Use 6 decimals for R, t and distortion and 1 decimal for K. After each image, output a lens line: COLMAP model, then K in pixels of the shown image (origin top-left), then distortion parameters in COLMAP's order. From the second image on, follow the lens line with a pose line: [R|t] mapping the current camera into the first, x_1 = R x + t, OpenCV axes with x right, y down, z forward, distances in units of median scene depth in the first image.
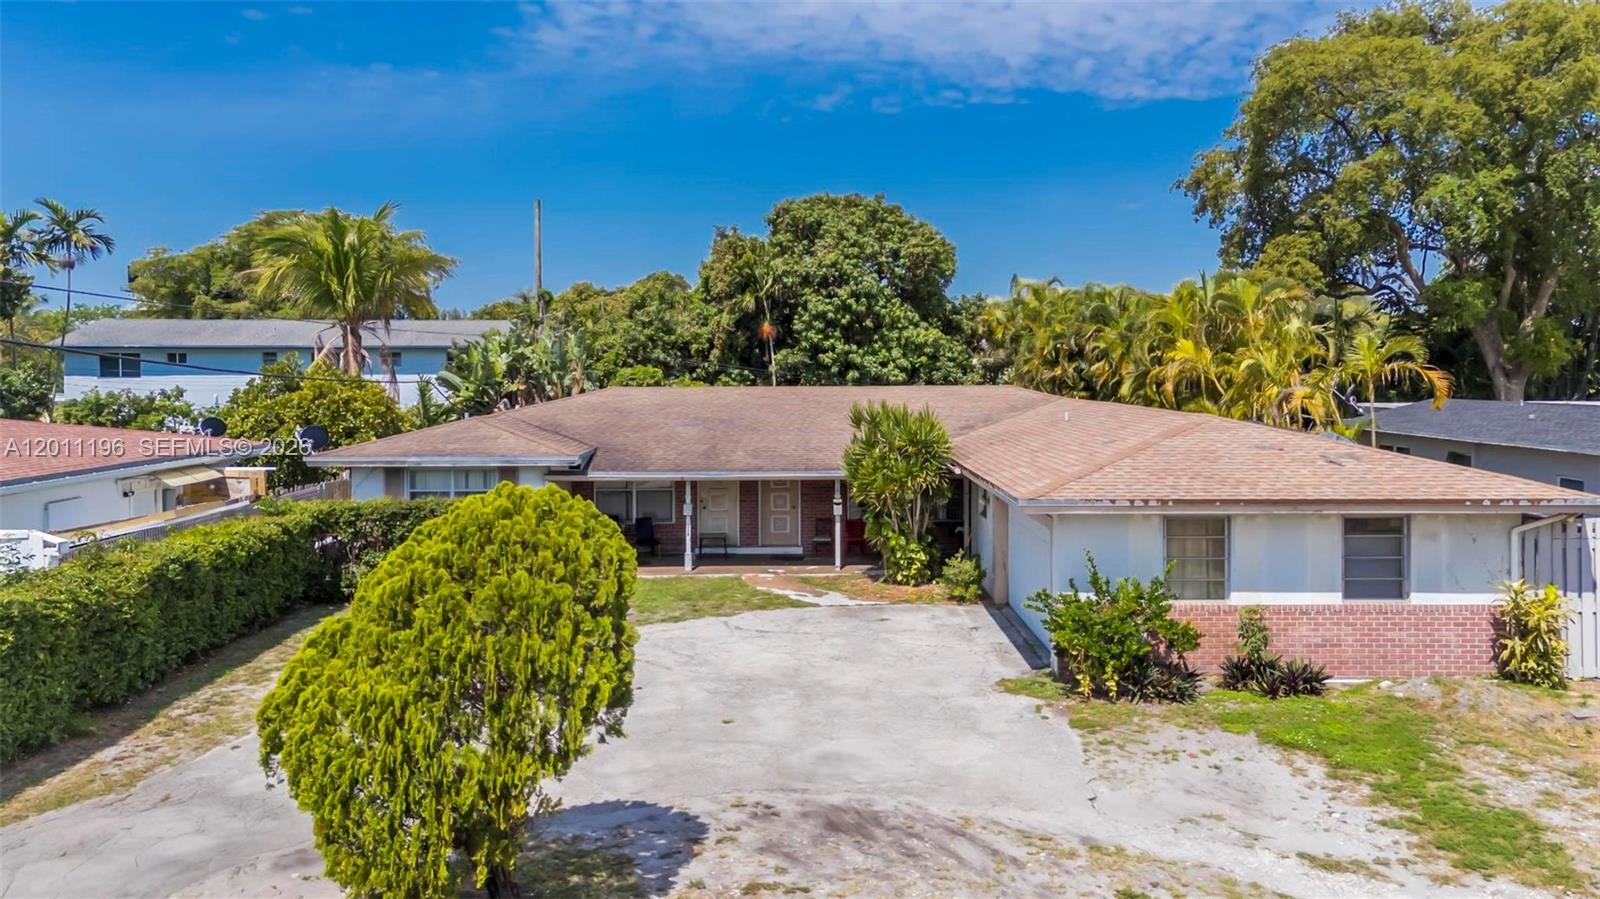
lens RADIAL K [[1188.8, 0, 813.9], [0, 1188.8, 451.9], [0, 0, 1]] dist [0.078044, 0.002460]
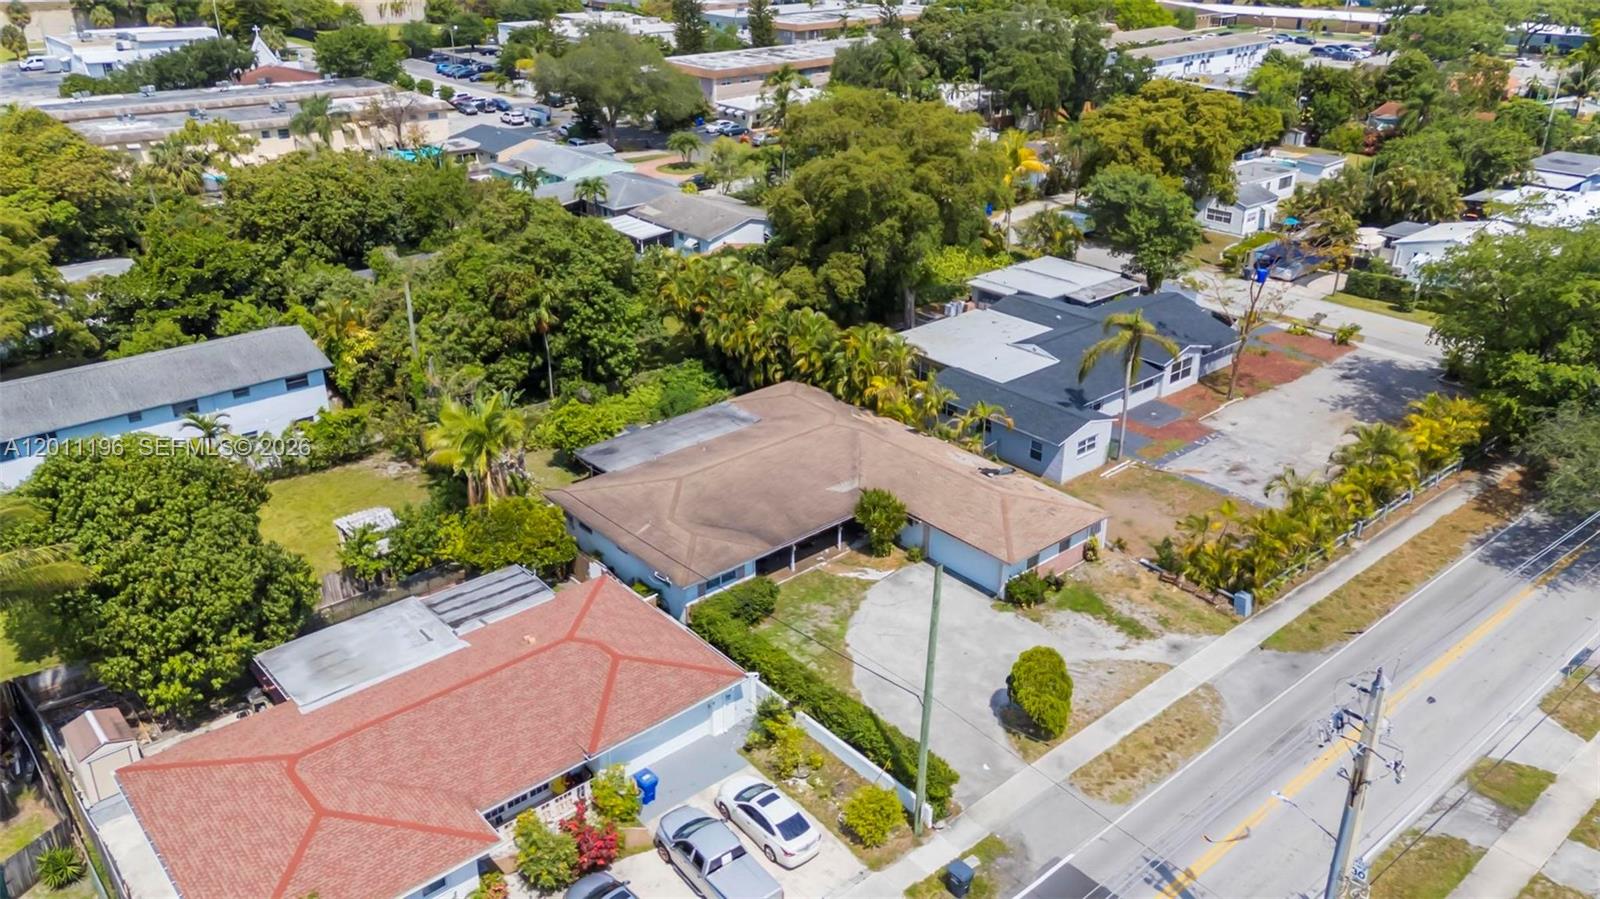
lens RADIAL K [[1199.3, 0, 800.6], [0, 1199.3, 414.4], [0, 0, 1]] dist [0.079289, -0.006294]
pose [[0.760099, -0.252193, 0.598872, -1.574369], [0.037844, 0.937232, 0.346648, -1.109607], [-0.648704, -0.240823, 0.721933, -0.711939]]
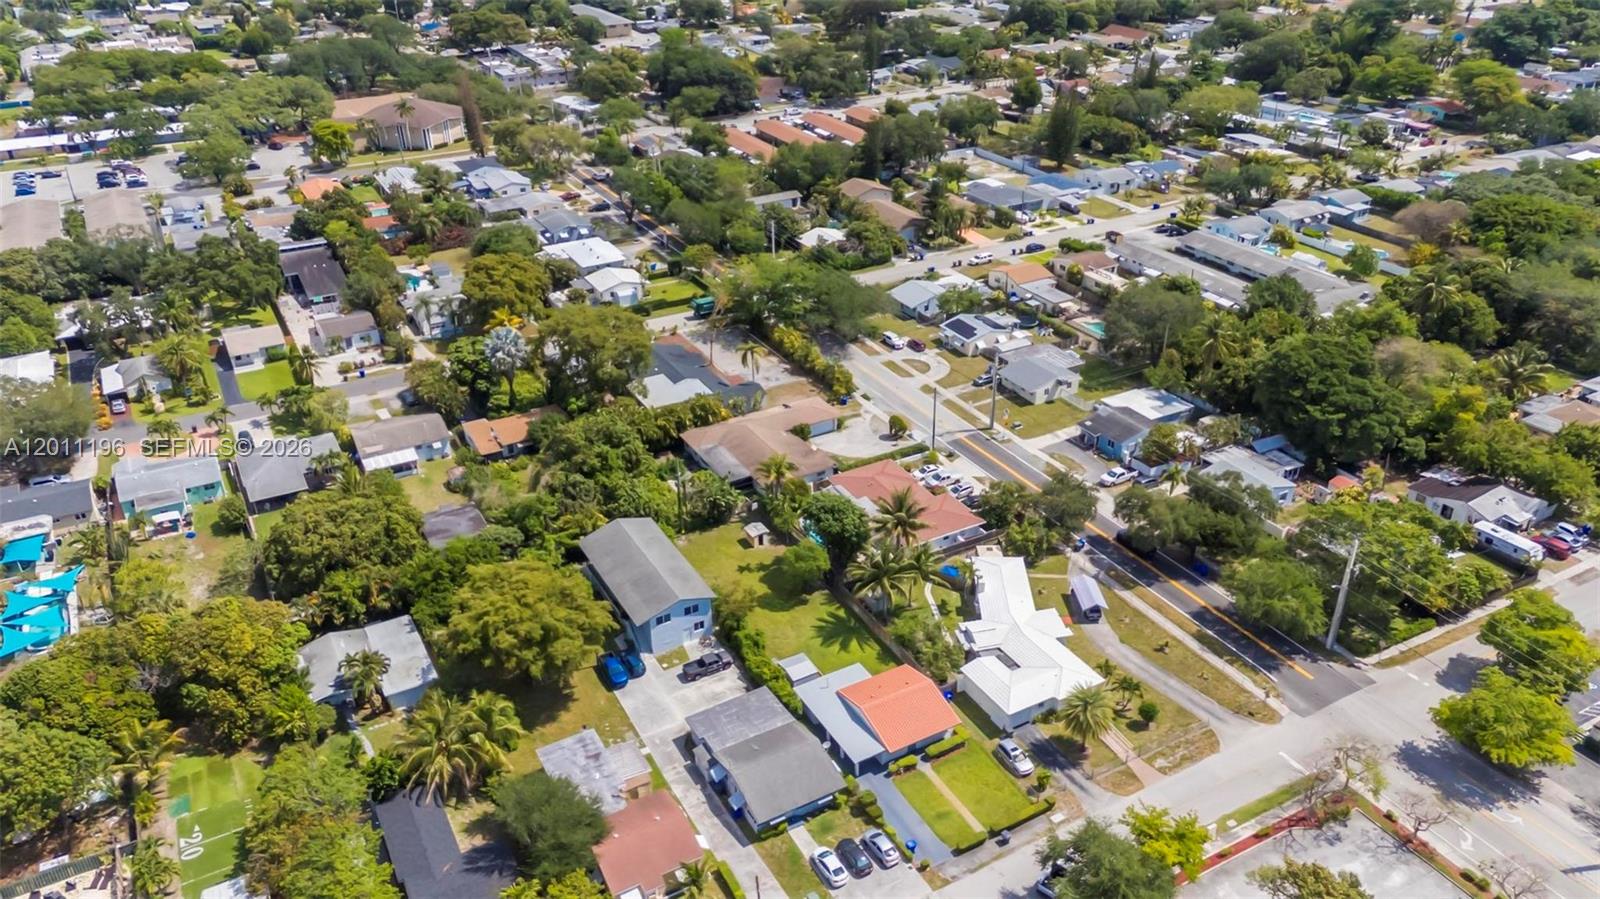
lens RADIAL K [[1208.1, 0, 810.4], [0, 1208.1, 415.1], [0, 0, 1]] dist [0.098252, -0.053444]
pose [[-0.489492, -0.390993, 0.779437, -5.922983], [0.069691, 0.873442, 0.481915, -3.790746], [-0.869218, 0.290213, -0.400294, 4.030132]]
